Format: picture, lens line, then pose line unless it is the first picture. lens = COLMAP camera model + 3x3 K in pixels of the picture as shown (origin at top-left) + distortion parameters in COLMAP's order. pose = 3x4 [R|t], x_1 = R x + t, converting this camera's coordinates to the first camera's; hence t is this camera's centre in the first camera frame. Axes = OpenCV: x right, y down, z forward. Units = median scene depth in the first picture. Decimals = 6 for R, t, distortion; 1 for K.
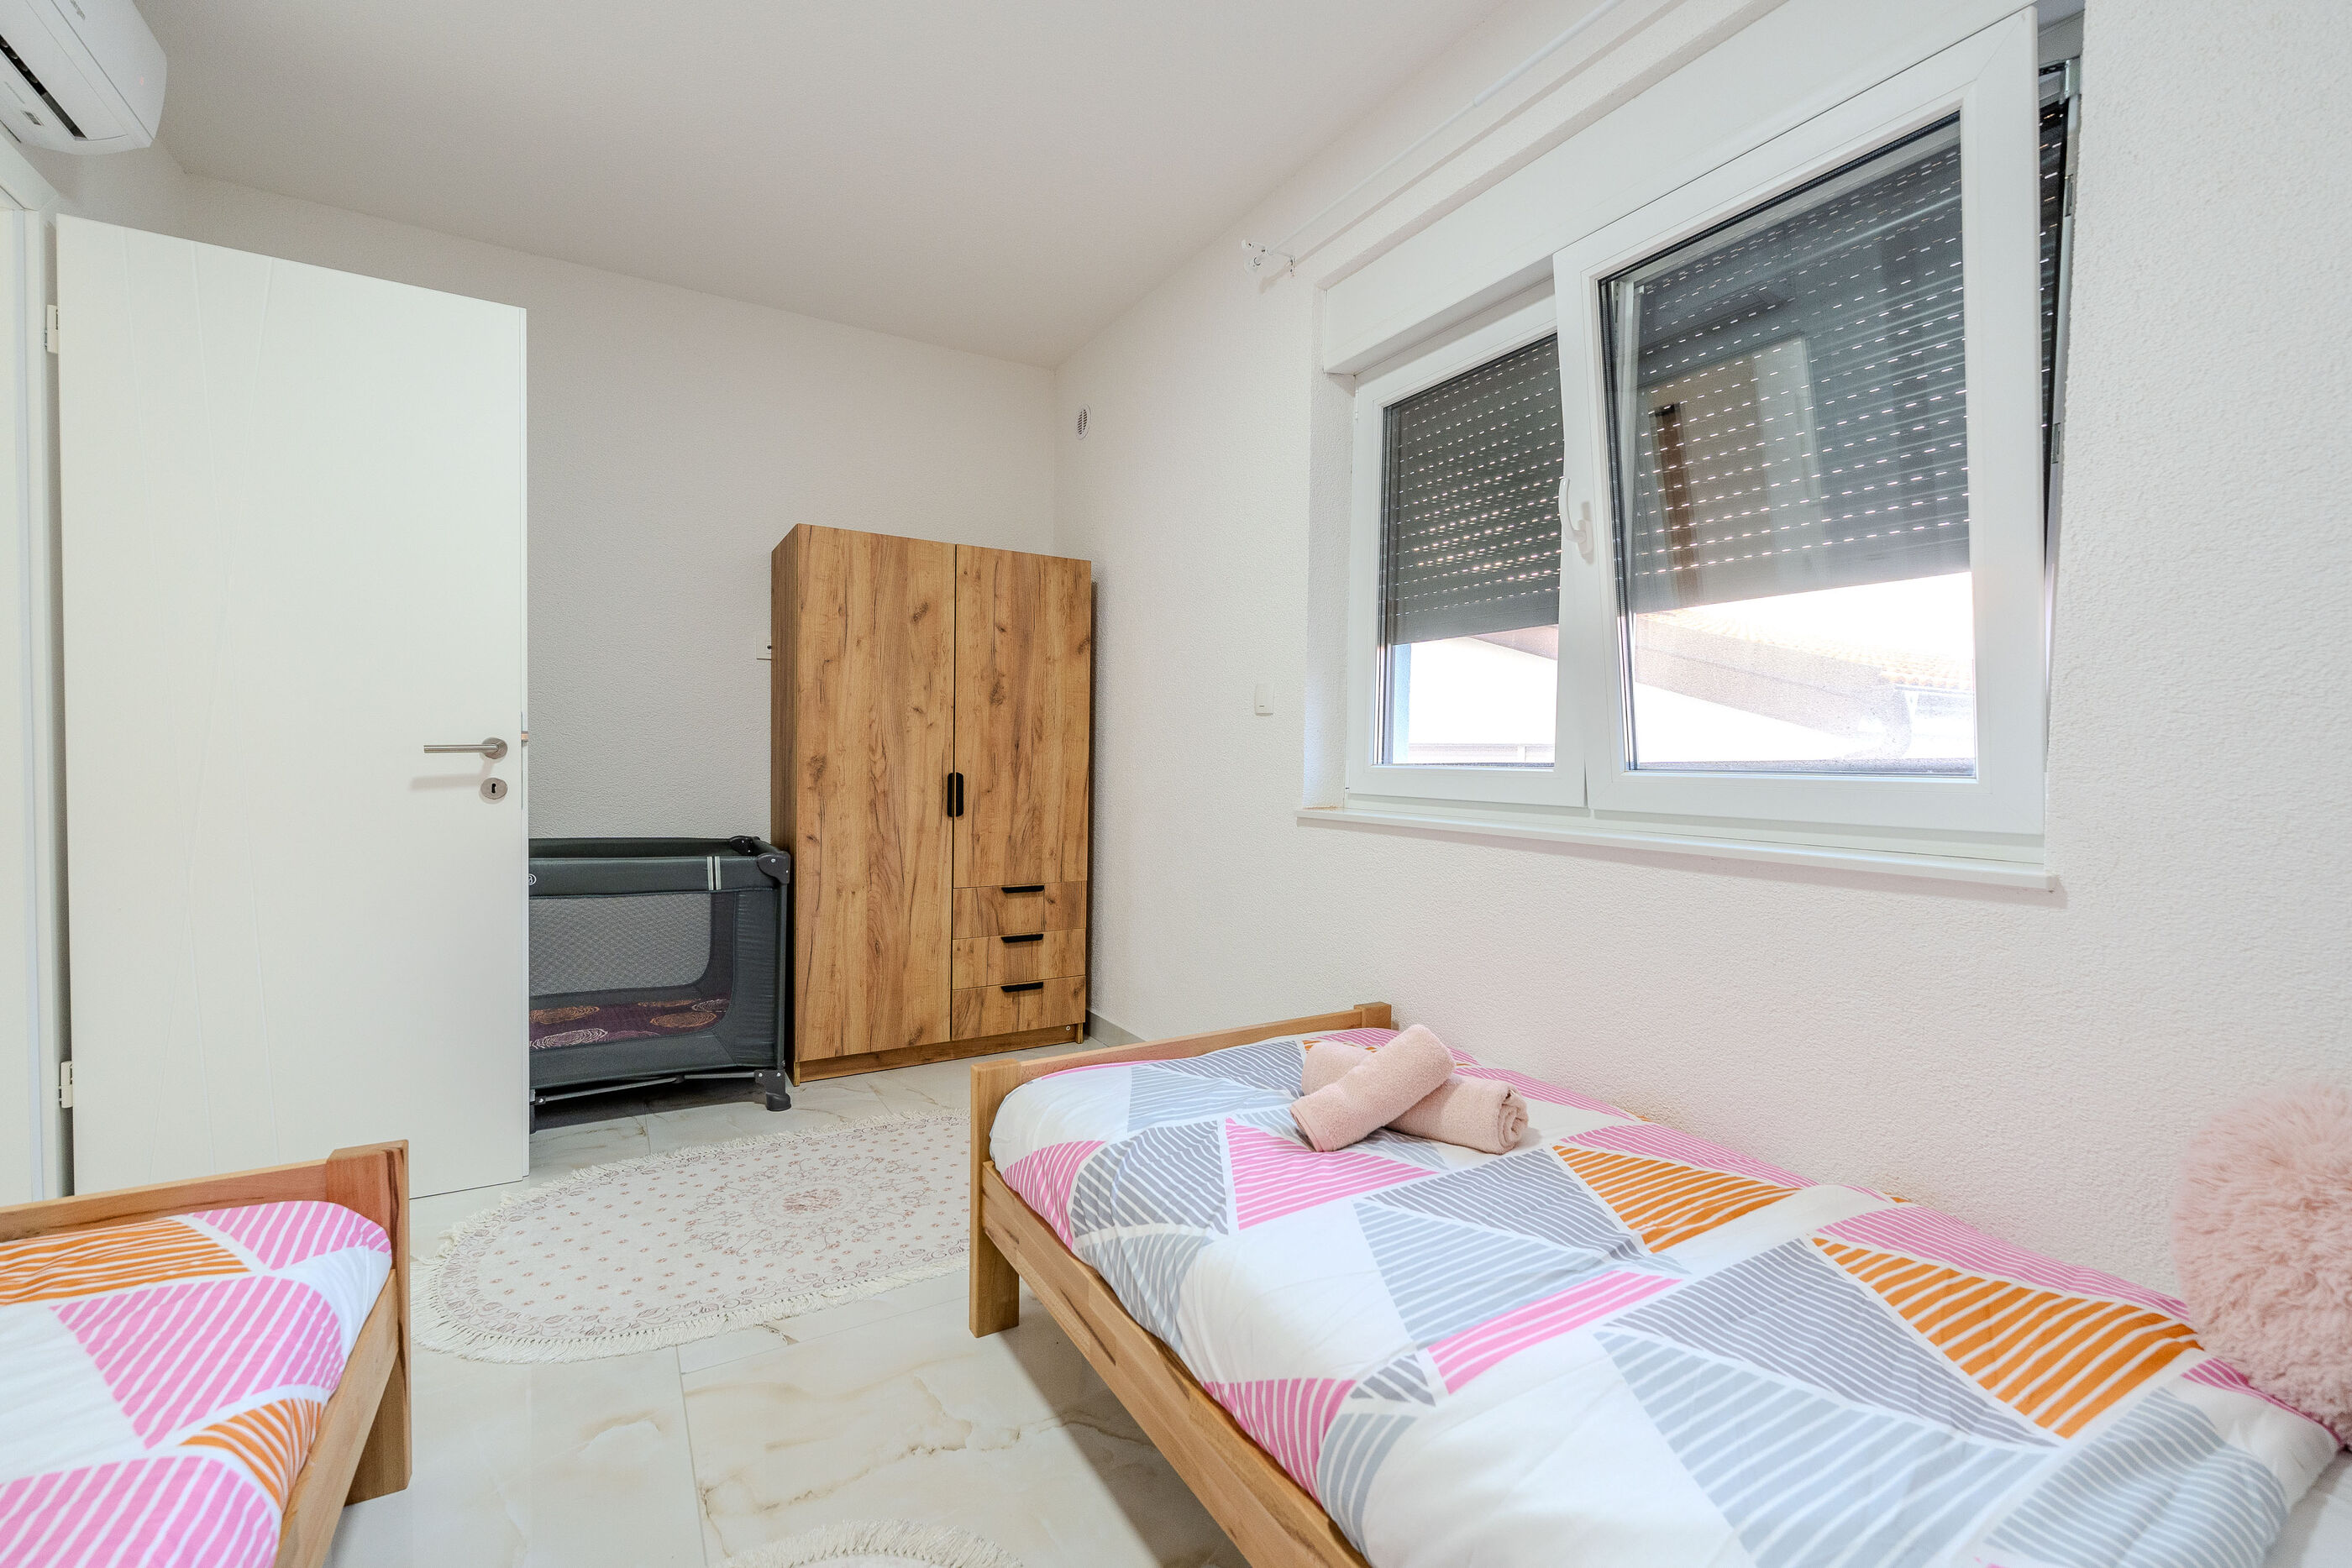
lens RADIAL K [[934.7, 0, 1176.0], [0, 934.7, 784.0], [0, 0, 1]] dist [-0.001920, -0.000259]
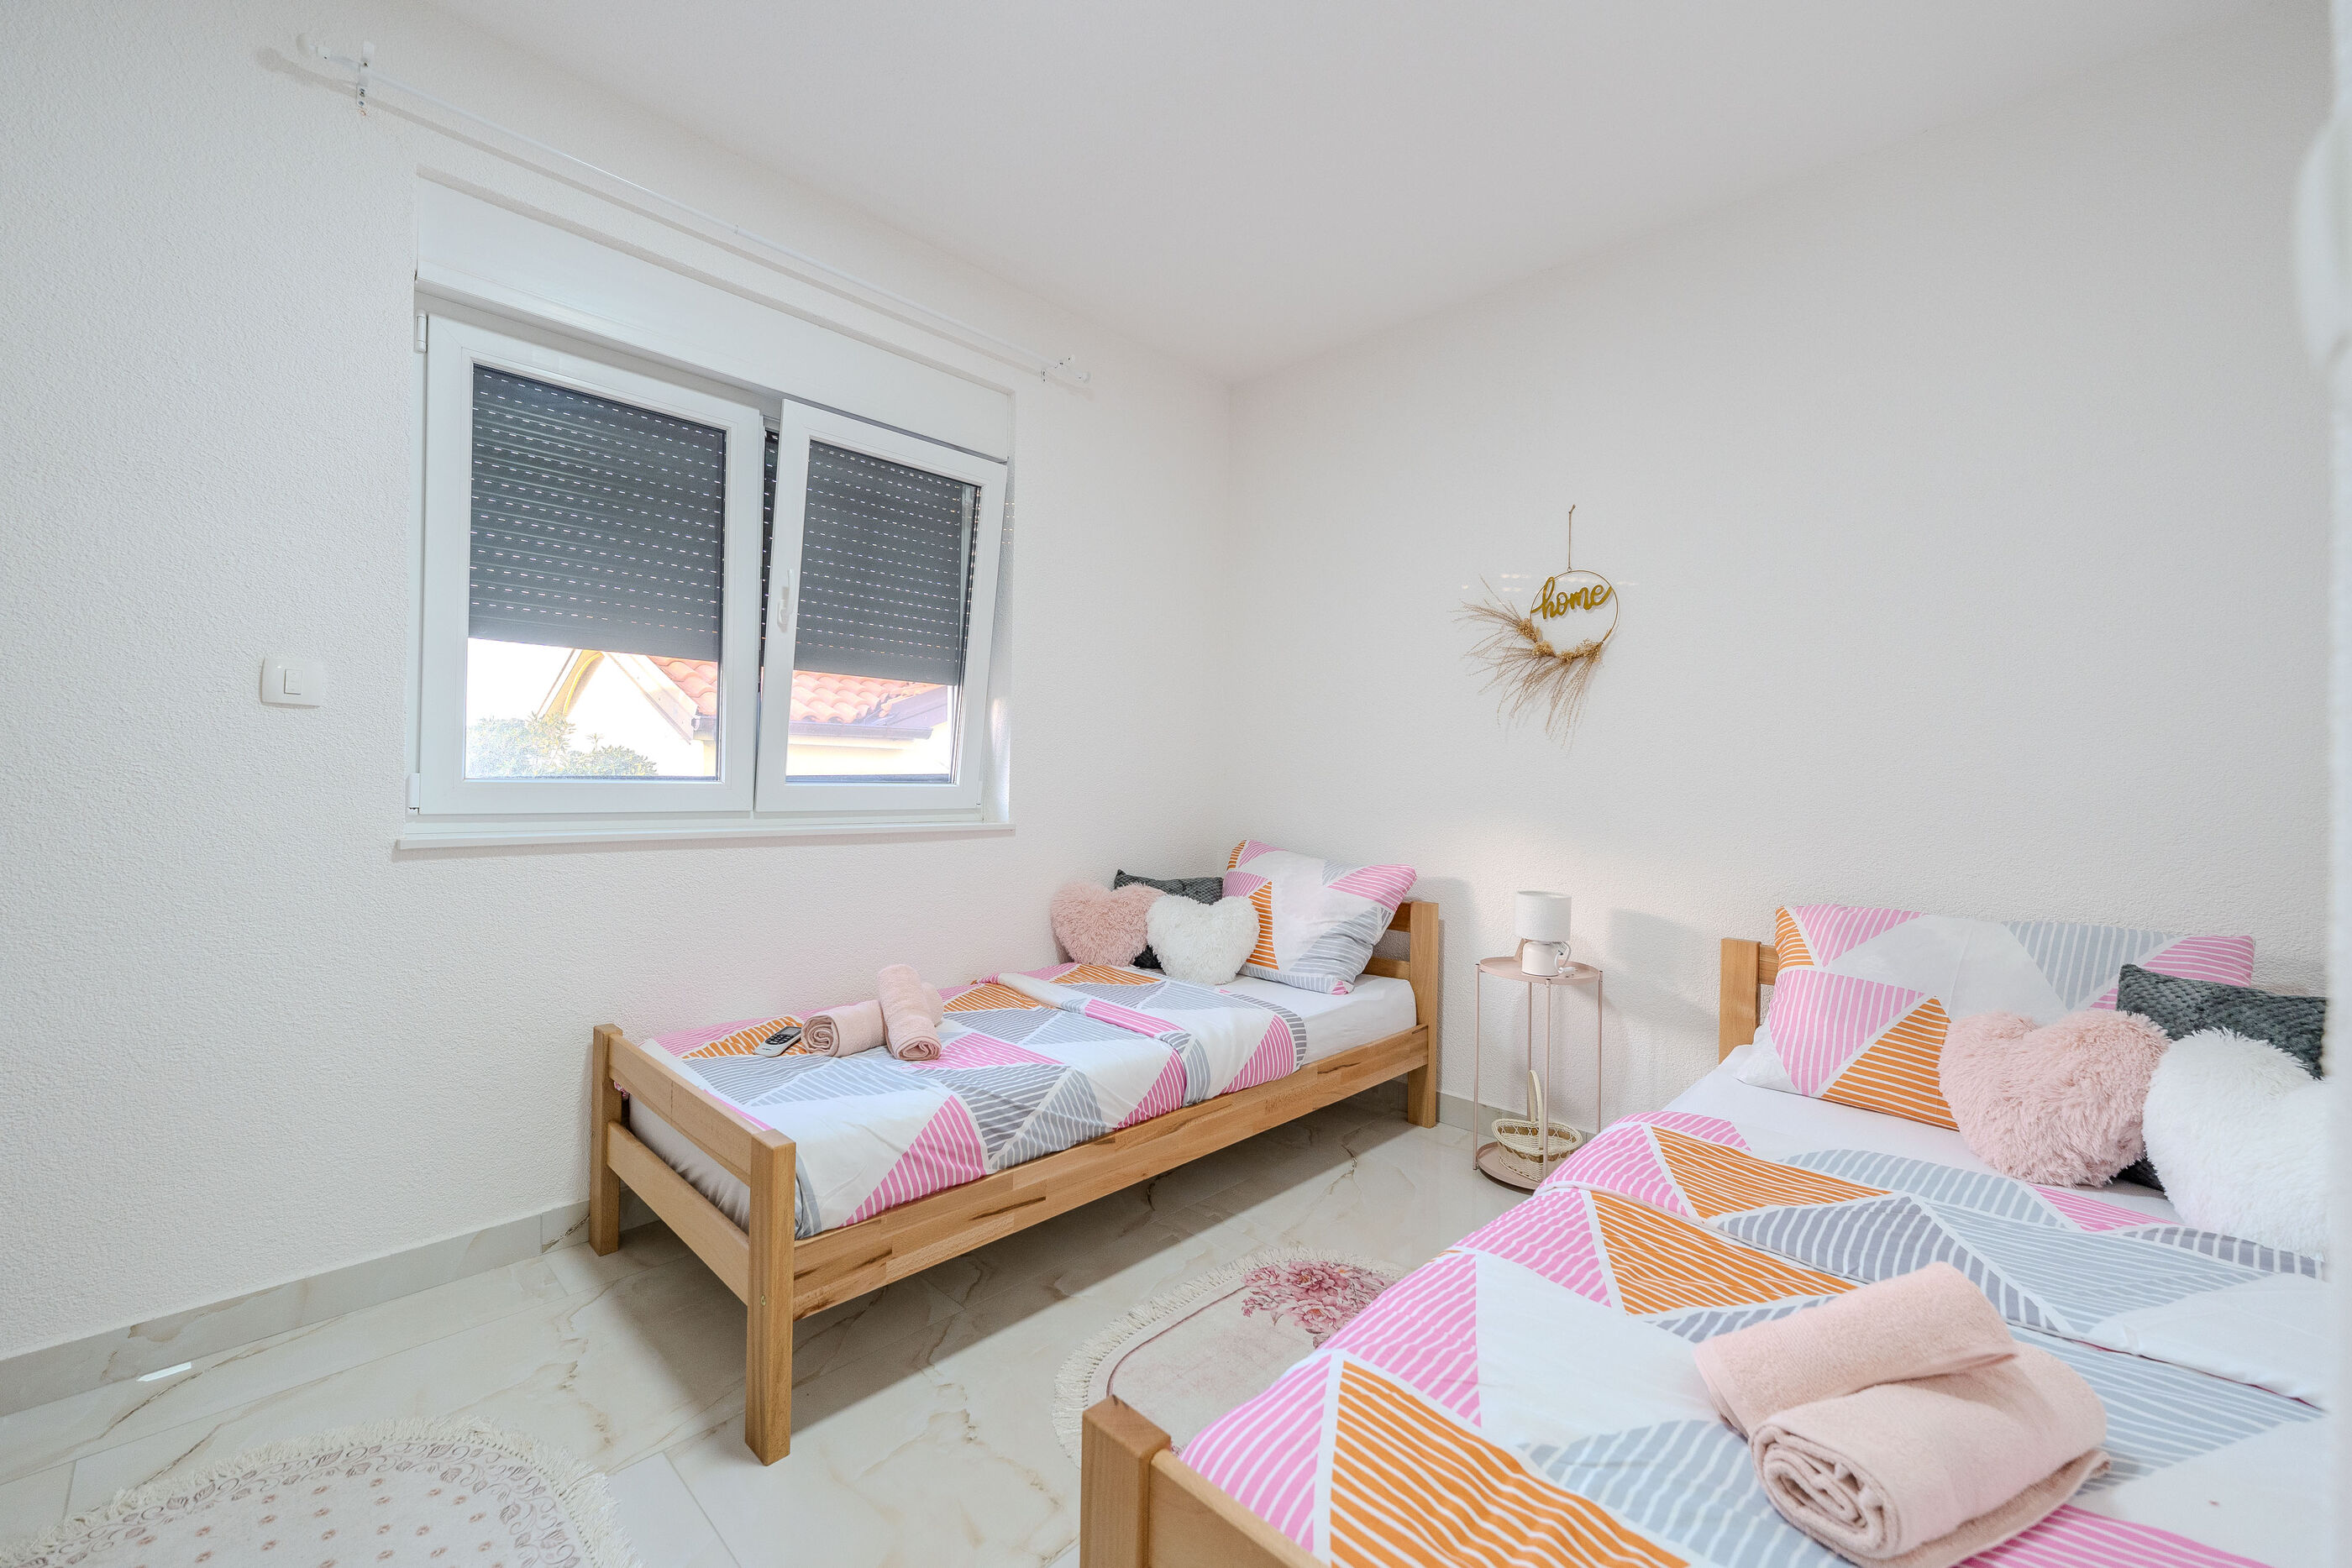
lens RADIAL K [[934.7, 0, 1176.0], [0, 934.7, 784.0], [0, 0, 1]] dist [-0.001920, -0.000259]
pose [[-0.244385, -0.024425, 0.969371, -1.100234], [0.000694, 0.999678, 0.025364, -0.051794], [-0.969678, 0.006871, -0.244289, 0.826009]]
